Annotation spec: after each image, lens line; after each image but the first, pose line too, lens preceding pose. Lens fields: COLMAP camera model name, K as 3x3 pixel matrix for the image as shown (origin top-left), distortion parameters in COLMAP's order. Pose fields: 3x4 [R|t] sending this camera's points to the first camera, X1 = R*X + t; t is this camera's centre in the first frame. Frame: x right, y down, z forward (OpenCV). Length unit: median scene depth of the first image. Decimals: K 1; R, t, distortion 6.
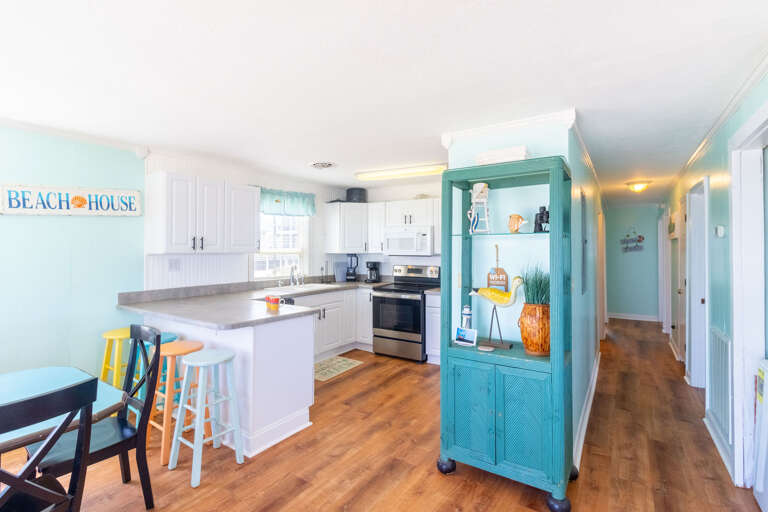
lens RADIAL K [[367.1, 0, 382.1], [0, 367.1, 245.8], [0, 0, 1]] dist [0.001079, 0.000005]
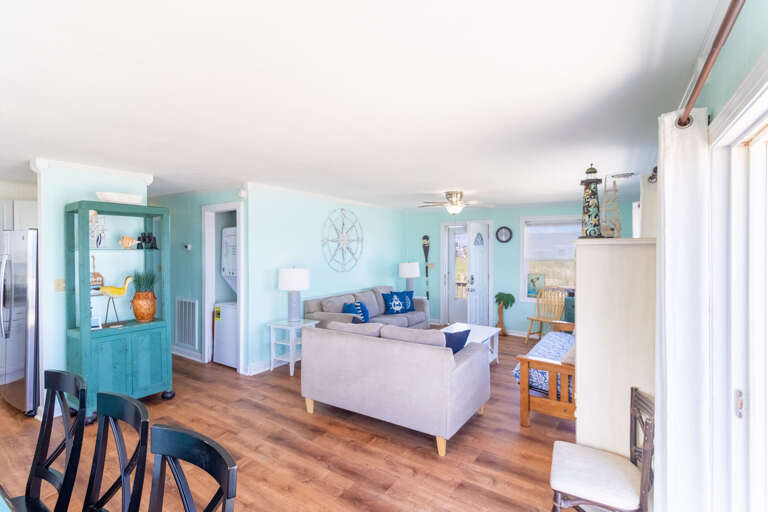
lens RADIAL K [[362.3, 0, 398.0], [0, 362.3, 255.3], [0, 0, 1]] dist [-0.001145, 0.000069]
pose [[-0.000129, -0.013860, 0.999904, -1.030642], [-0.012255, 0.999829, 0.013857, -0.037461], [-0.999925, -0.012252, -0.000299, -0.123709]]
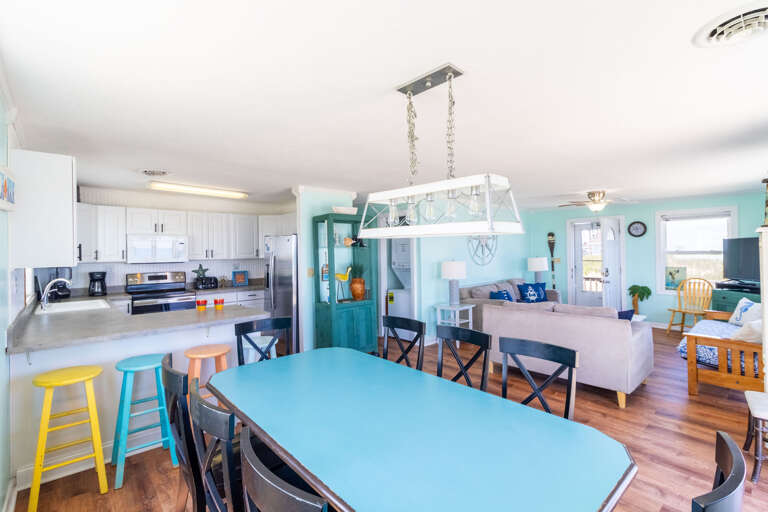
lens RADIAL K [[359.5, 0, 385.6], [0, 359.5, 250.8], [0, 0, 1]] dist [0.000720, -0.000495]
pose [[0.244645, -0.000433, 0.969613, -1.445197], [0.004223, 0.999991, -0.000619, -0.006987], [-0.969604, 0.004246, 0.244644, 0.247980]]
